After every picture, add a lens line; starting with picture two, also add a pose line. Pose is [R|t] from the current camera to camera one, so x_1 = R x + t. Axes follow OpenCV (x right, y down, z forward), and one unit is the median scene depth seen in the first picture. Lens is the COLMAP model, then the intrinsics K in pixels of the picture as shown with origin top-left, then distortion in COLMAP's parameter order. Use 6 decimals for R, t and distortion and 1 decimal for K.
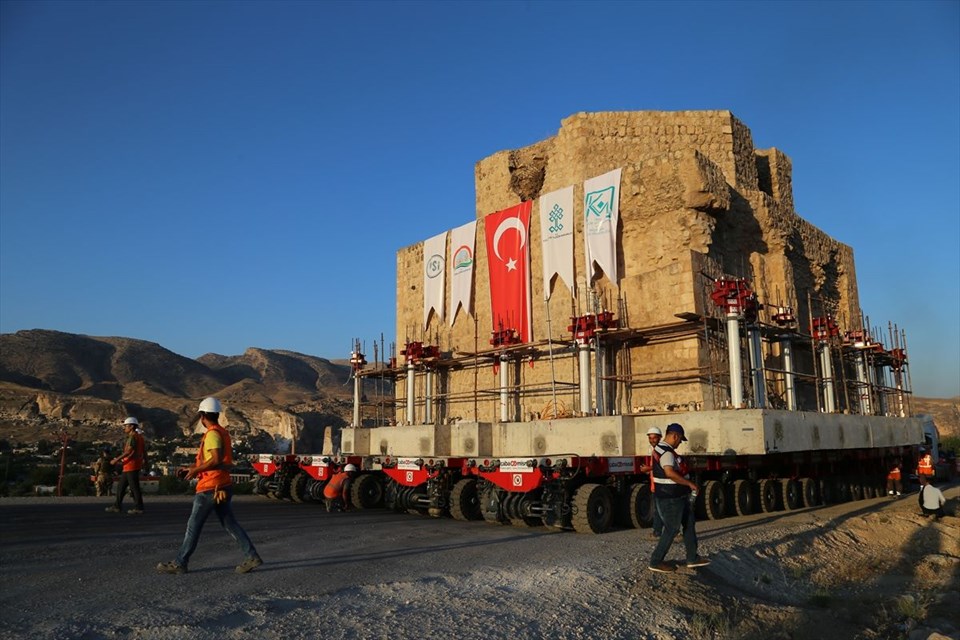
lens RADIAL K [[655.1, 0, 478.4], [0, 655.1, 322.0], [0, 0, 1]] dist [-0.107761, 0.003212]
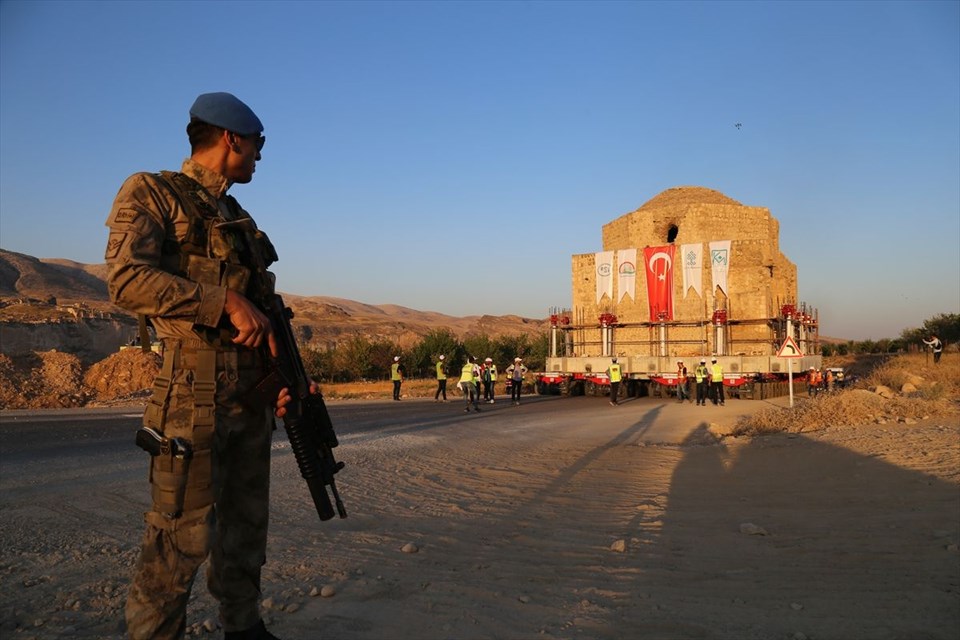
lens RADIAL K [[670.5, 0, 481.6], [0, 670.5, 317.4], [0, 0, 1]] dist [-0.092151, -0.000922]
pose [[0.968184, 0.020392, 0.249406, -1.033328], [-0.051405, 0.991626, 0.118473, -0.187510], [-0.244901, -0.127524, 0.961125, -0.866727]]
